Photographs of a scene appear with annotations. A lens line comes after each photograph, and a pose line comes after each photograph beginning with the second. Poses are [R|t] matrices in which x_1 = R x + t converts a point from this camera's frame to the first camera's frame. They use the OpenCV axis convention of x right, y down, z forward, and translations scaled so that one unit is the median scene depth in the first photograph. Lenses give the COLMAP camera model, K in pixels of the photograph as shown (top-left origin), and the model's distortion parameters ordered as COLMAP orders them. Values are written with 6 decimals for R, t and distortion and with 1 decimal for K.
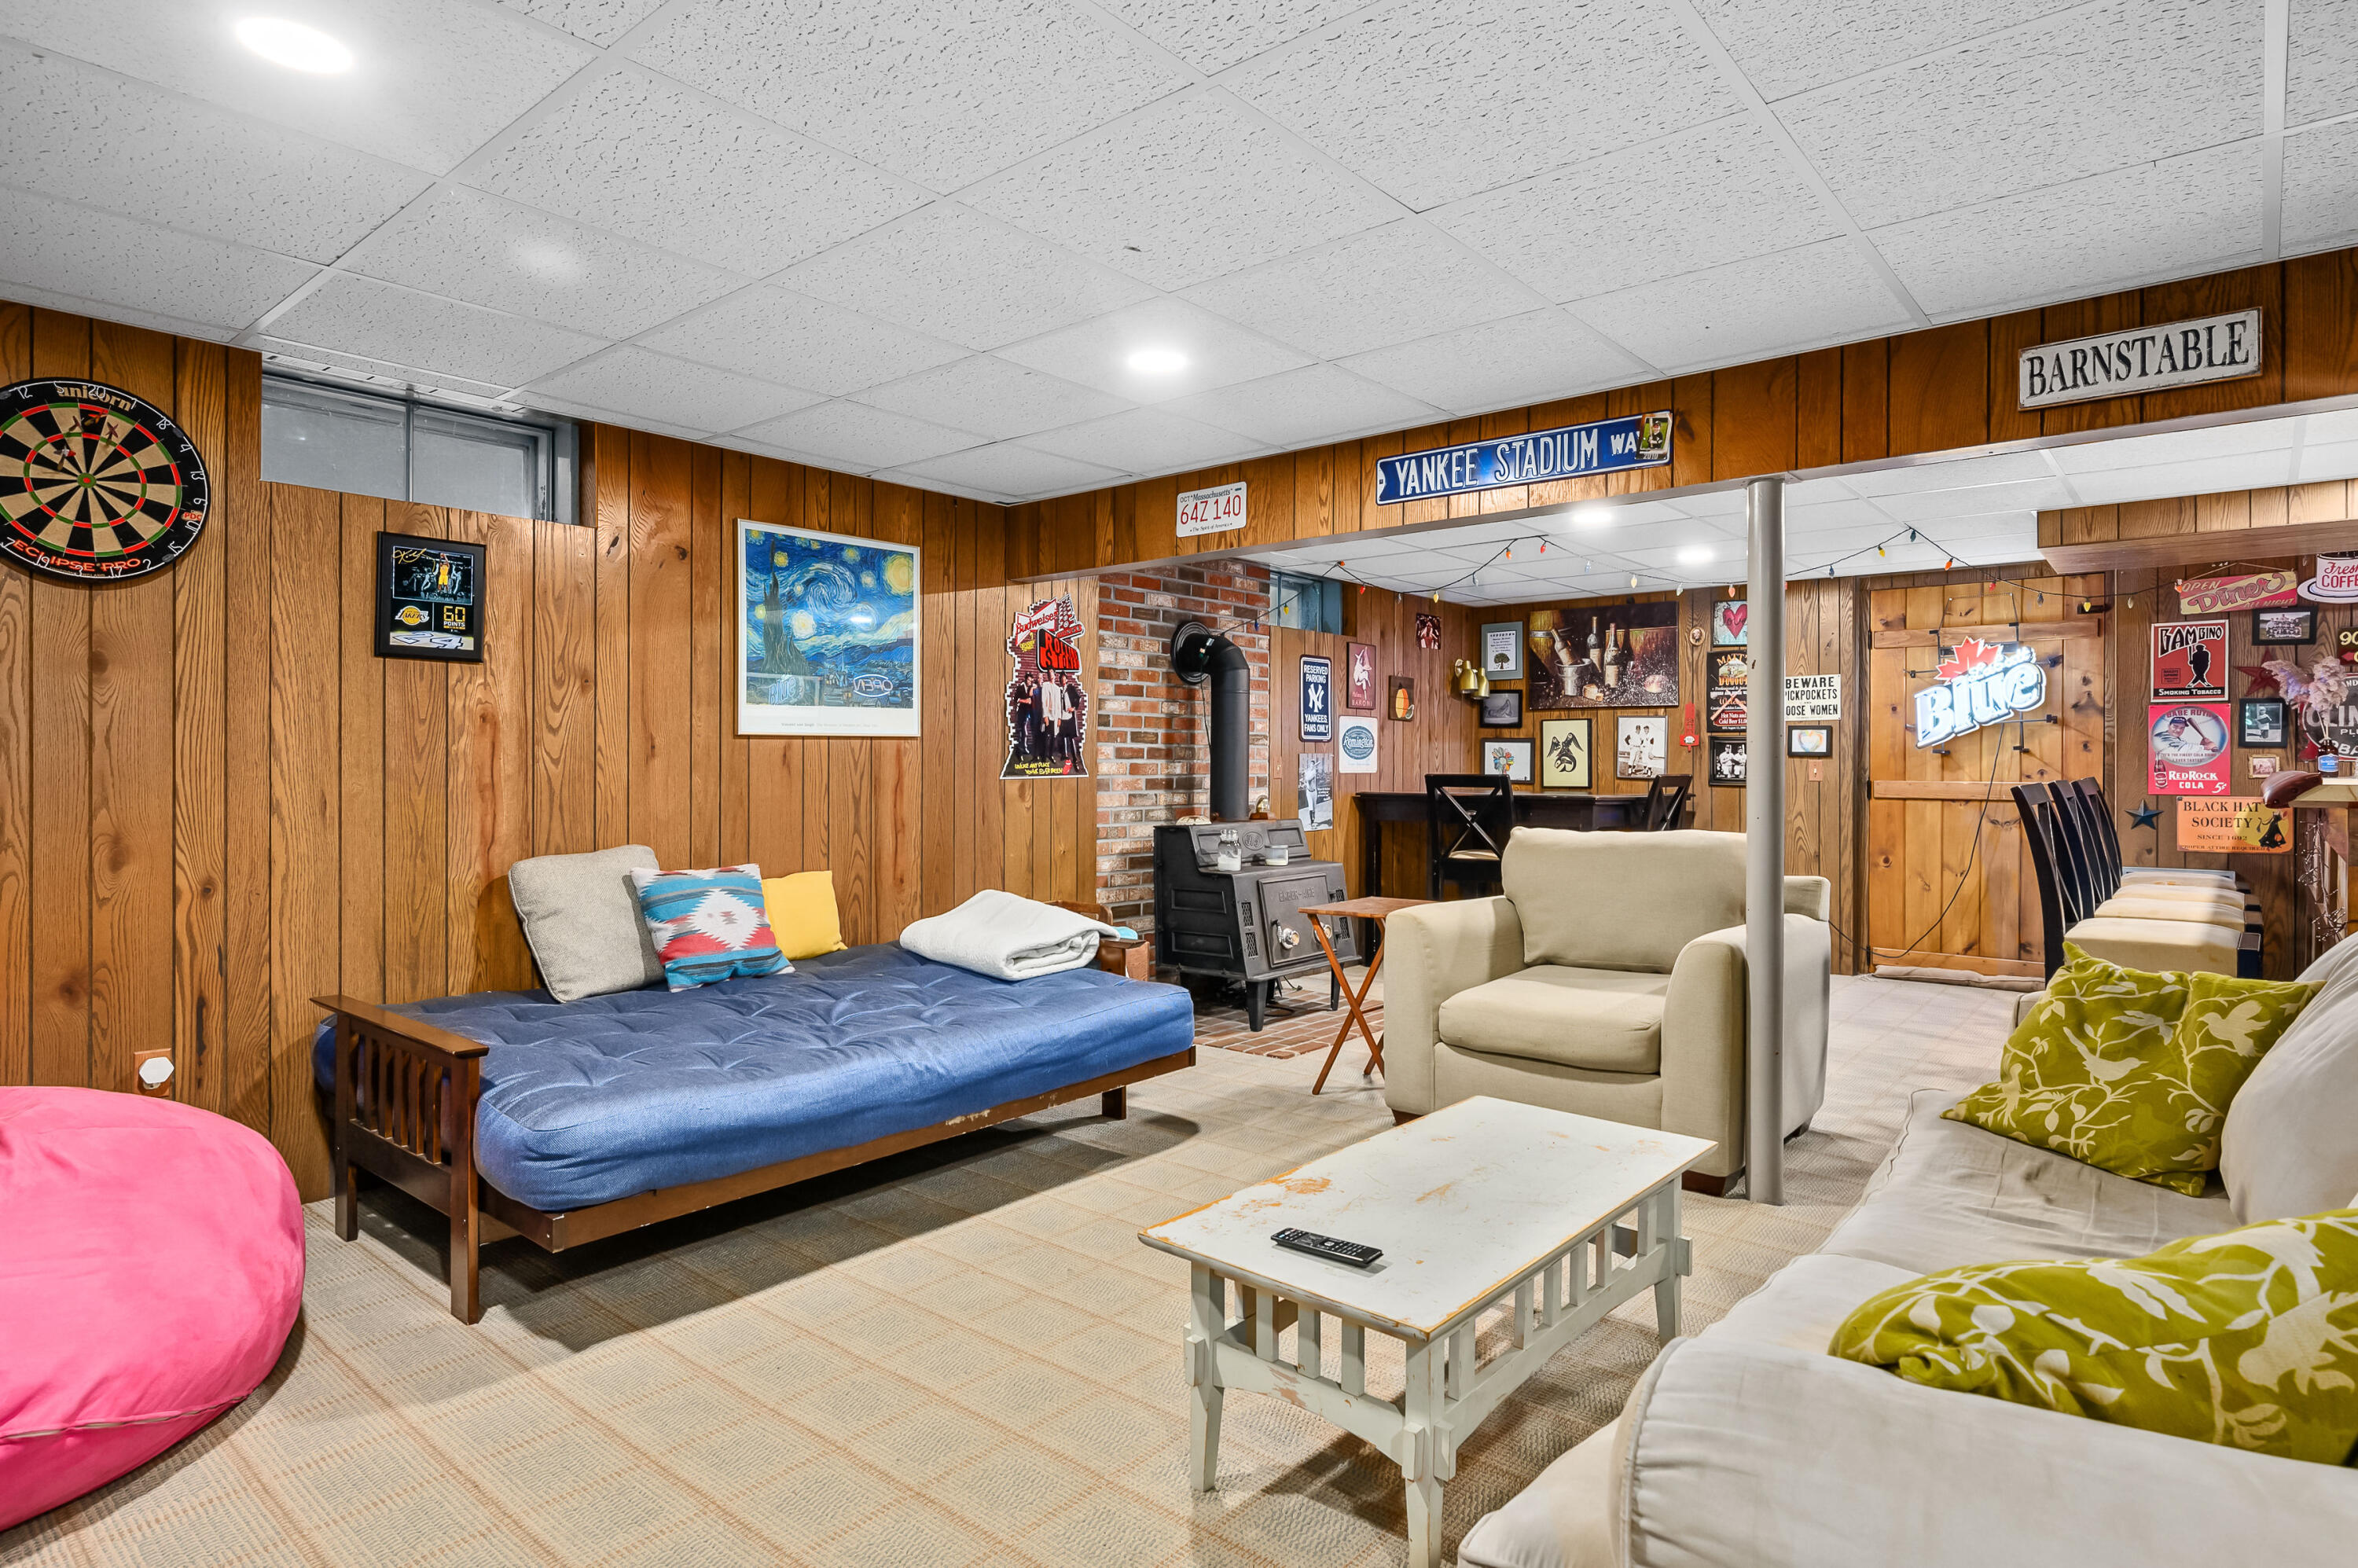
lens RADIAL K [[1282.6, 0, 1163.4], [0, 1282.6, 766.3], [0, 0, 1]] dist [-0.006329, 0.002236]
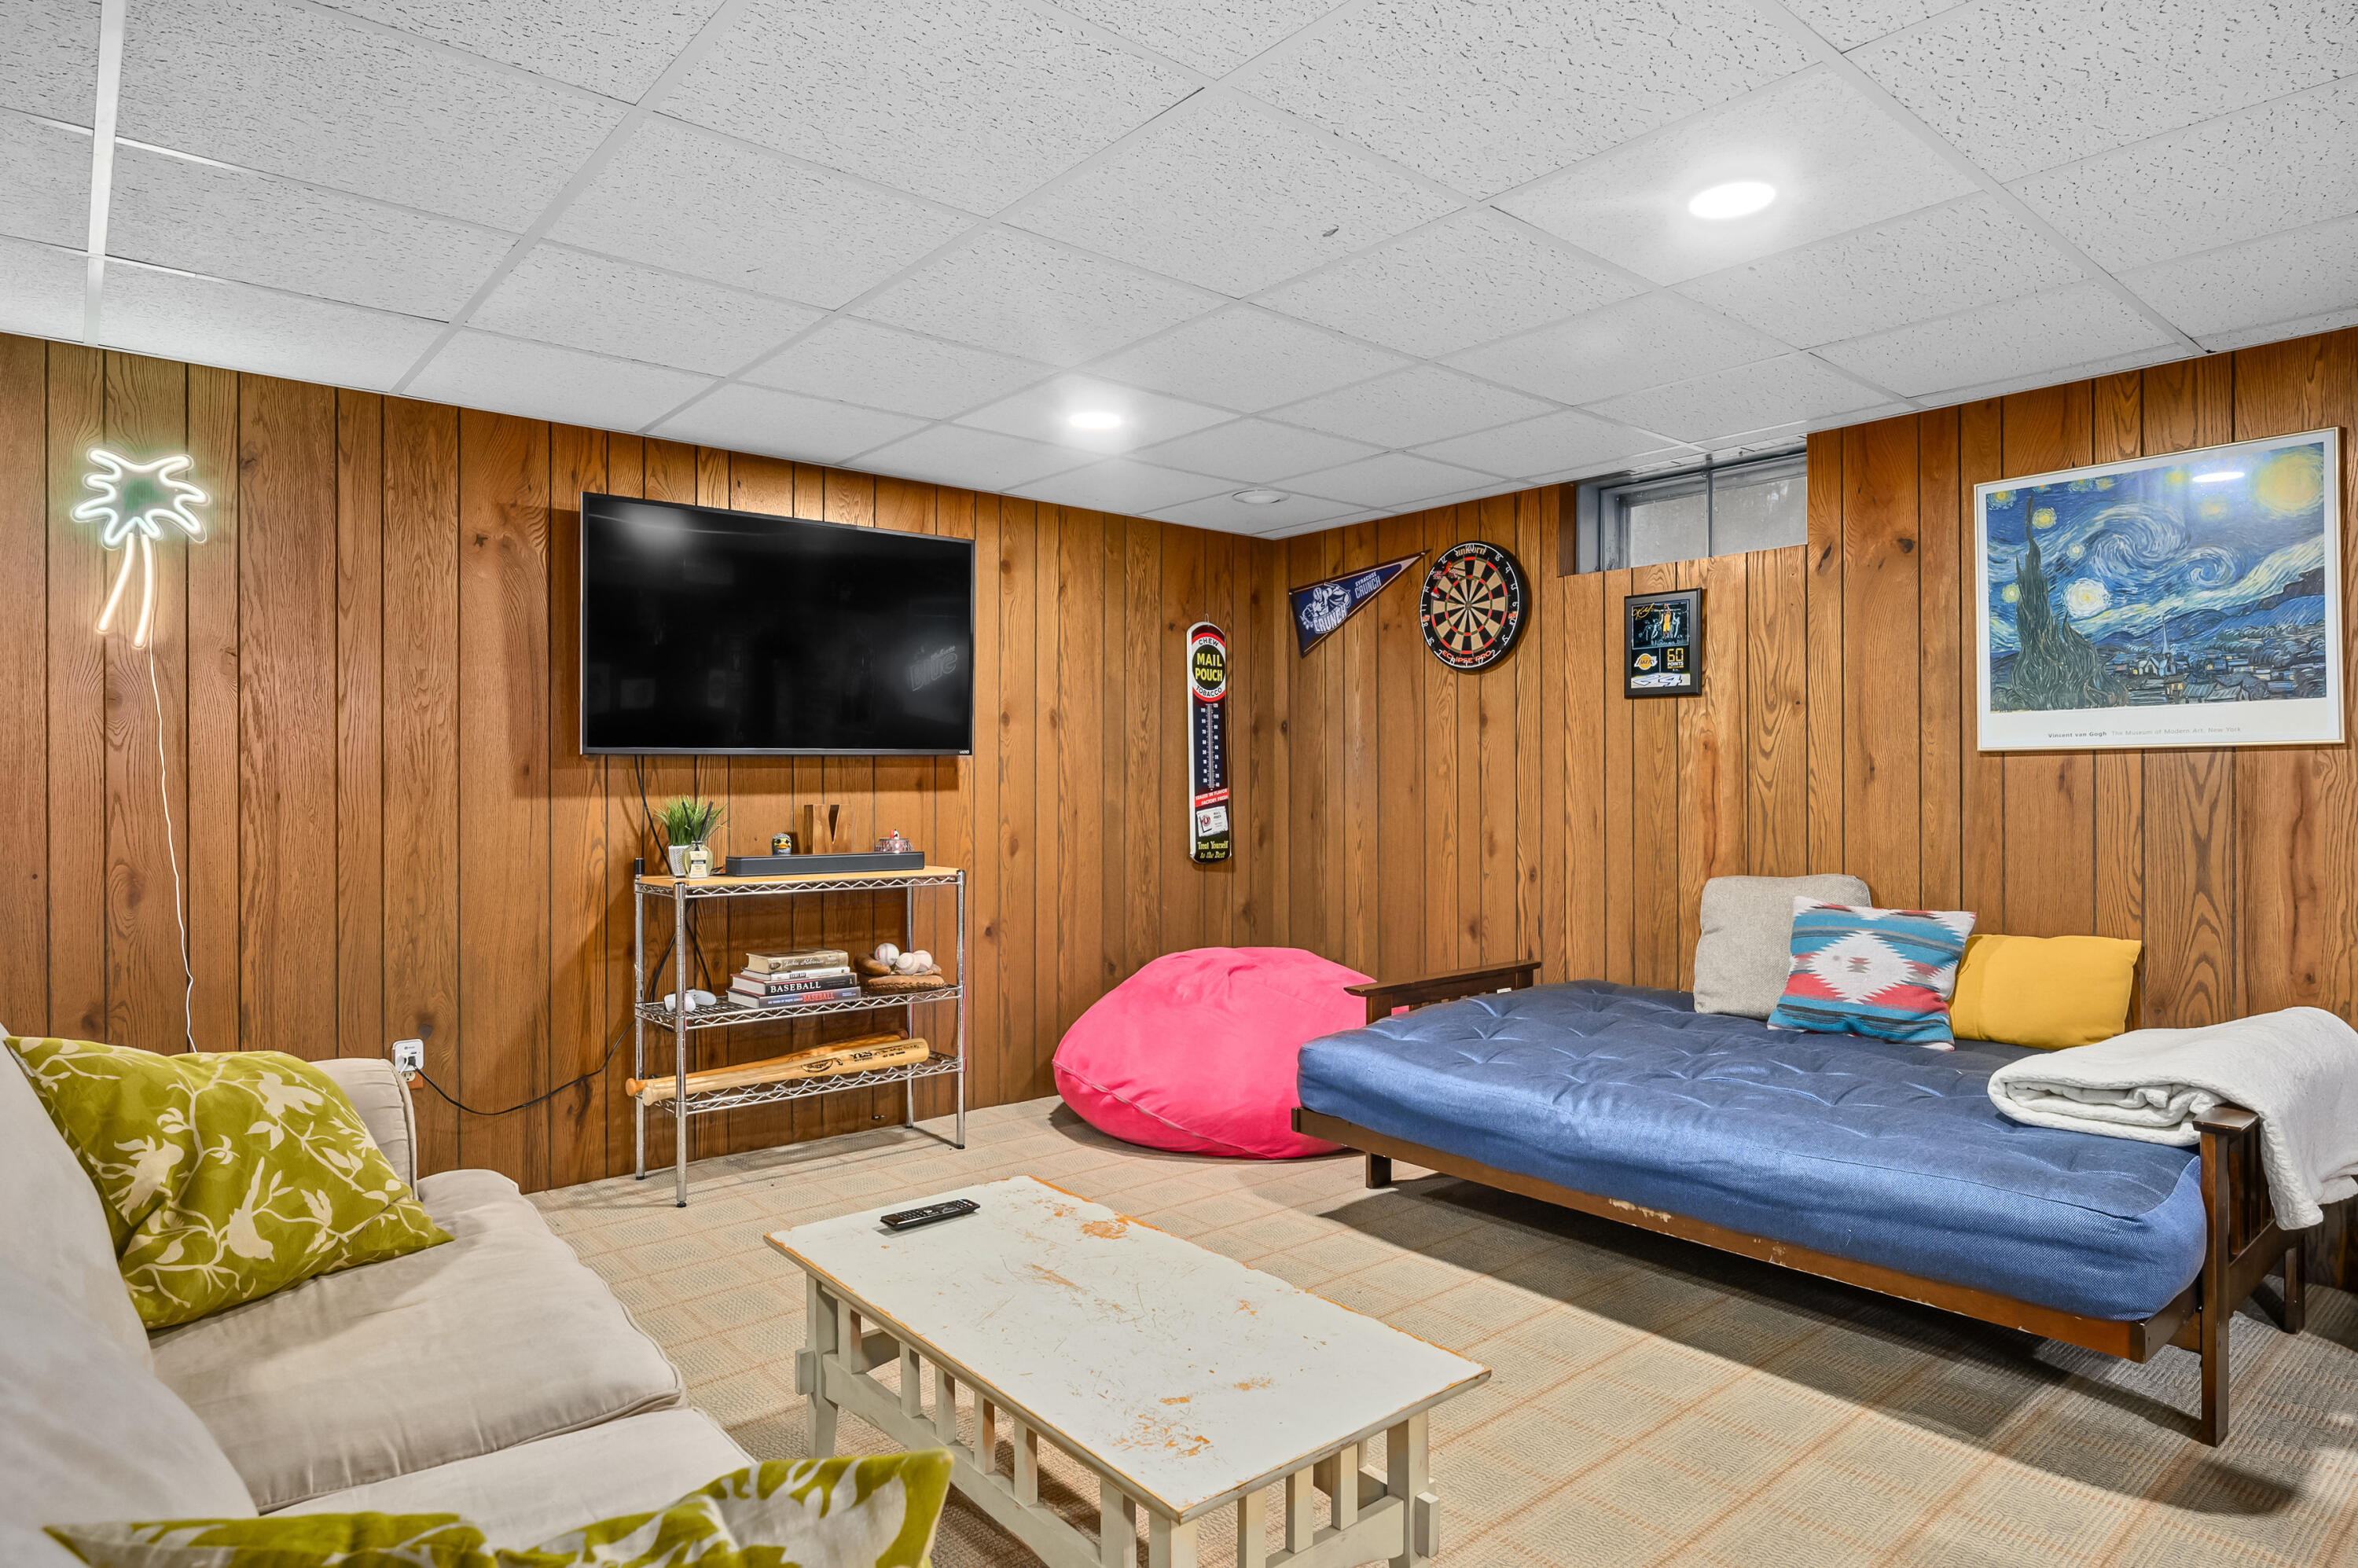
lens RADIAL K [[1282.6, 0, 1159.1], [0, 1282.6, 789.1], [0, 0, 1]] dist [-0.006329, 0.002236]
pose [[-0.154392, 0.004473, -0.988000, 0.766662], [-0.002088, 0.999986, 0.004853, -0.005362], [0.988007, 0.002812, -0.154380, 0.864293]]
